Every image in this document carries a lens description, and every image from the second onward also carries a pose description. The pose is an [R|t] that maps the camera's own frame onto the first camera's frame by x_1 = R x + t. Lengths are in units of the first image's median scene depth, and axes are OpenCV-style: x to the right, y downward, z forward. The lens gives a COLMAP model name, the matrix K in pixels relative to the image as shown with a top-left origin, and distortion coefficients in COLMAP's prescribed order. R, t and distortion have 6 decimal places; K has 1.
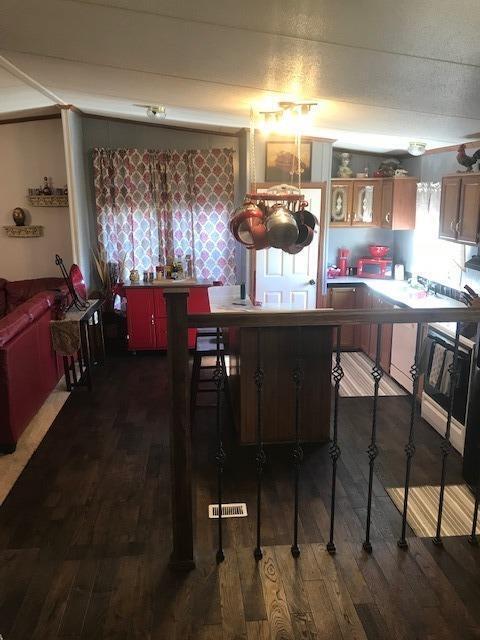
lens RADIAL K [[525.0, 0, 240.2], [0, 525.0, 320.6], [0, 0, 1]] dist [0.034694, -0.006263]
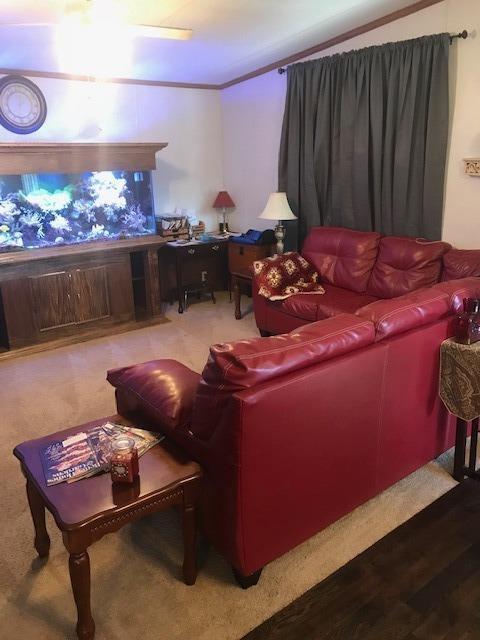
lens RADIAL K [[525.0, 0, 238.3], [0, 525.0, 319.2], [0, 0, 1]] dist [0.034694, -0.006263]
pose [[0.550500, 0.244864, -0.798118, -0.072612], [-0.183018, 0.968159, 0.170797, -0.067817], [0.814527, 0.052047, 0.577786, 0.547801]]
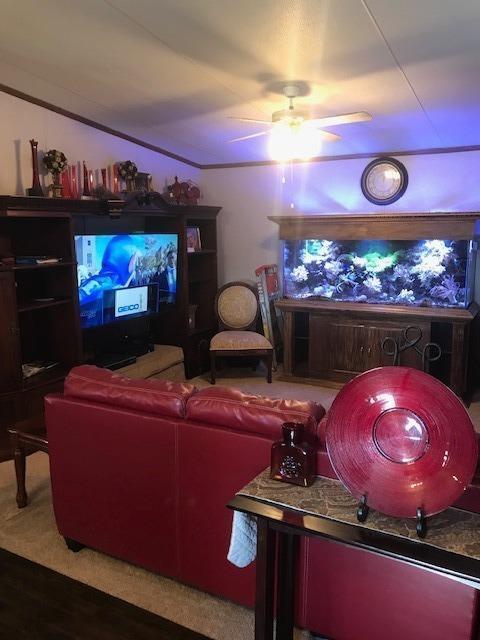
lens RADIAL K [[525.0, 0, 238.2], [0, 525.0, 319.8], [0, 0, 1]] dist [0.034694, -0.006263]
pose [[-0.554297, 0.165819, -0.815634, -0.031789], [-0.178907, 0.933310, 0.311326, -0.224692], [0.812863, 0.318490, -0.487665, 1.139959]]
